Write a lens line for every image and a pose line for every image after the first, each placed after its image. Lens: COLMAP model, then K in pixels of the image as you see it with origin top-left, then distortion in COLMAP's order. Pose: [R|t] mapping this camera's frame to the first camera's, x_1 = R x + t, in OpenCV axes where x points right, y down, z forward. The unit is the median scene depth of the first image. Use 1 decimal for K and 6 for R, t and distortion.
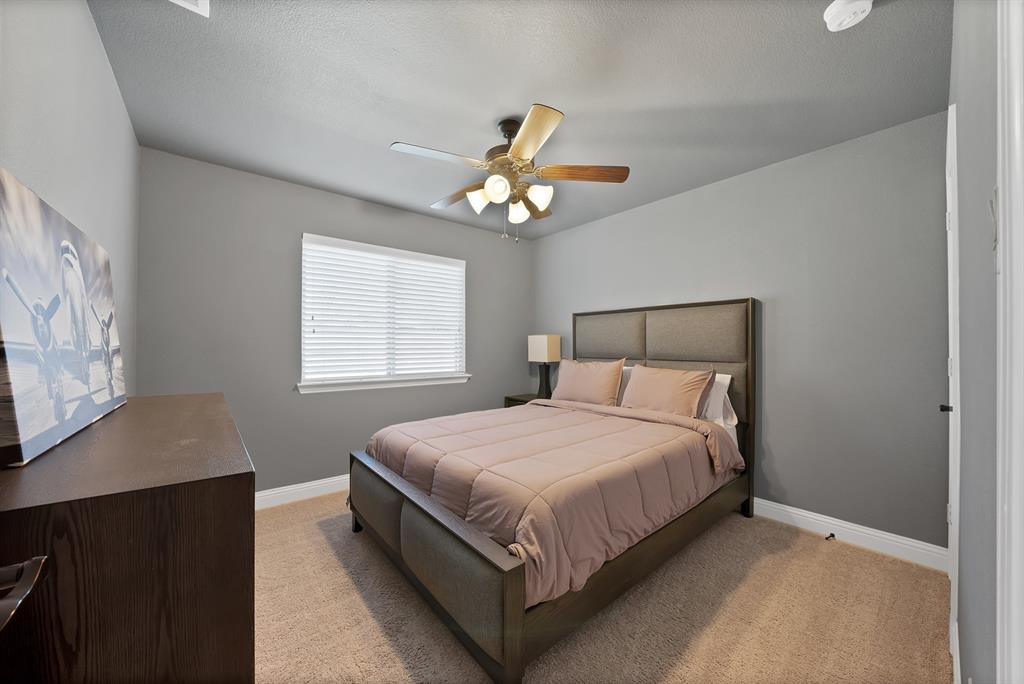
lens RADIAL K [[372.7, 0, 519.3], [0, 372.7, 347.1], [0, 0, 1]] dist [-0.028552, 0.003803]
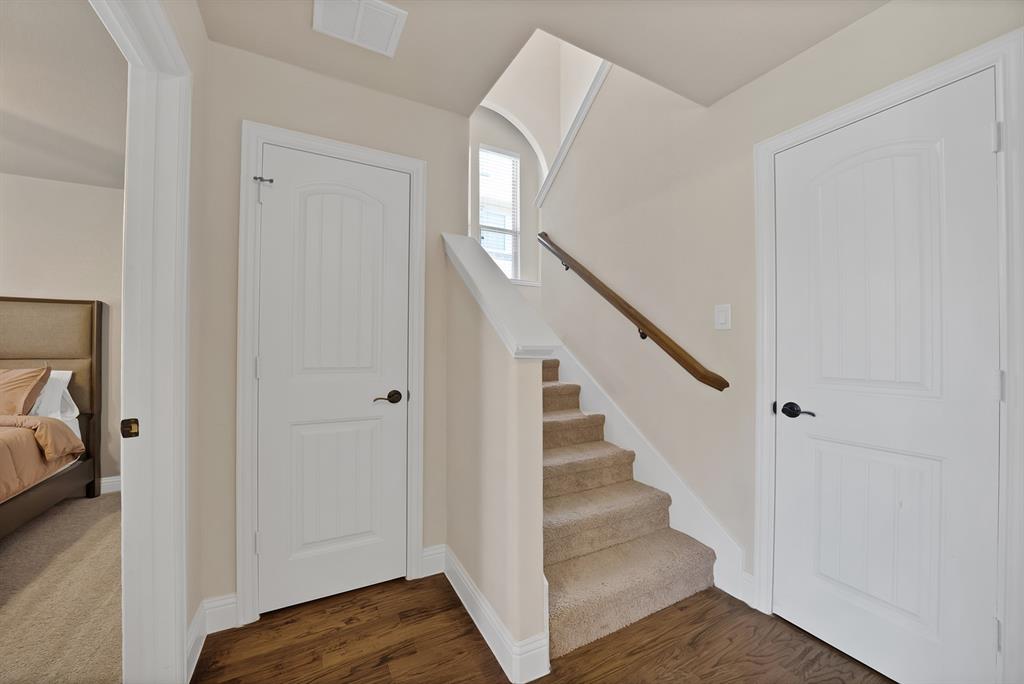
lens RADIAL K [[372.7, 0, 519.3], [0, 372.7, 347.1], [0, 0, 1]] dist [-0.028552, 0.003803]
pose [[0.202342, 0.004263, 0.979306, -0.186738], [-0.005798, 0.999978, -0.003155, 0.002926], [-0.979298, -0.005039, 0.202362, -0.487263]]
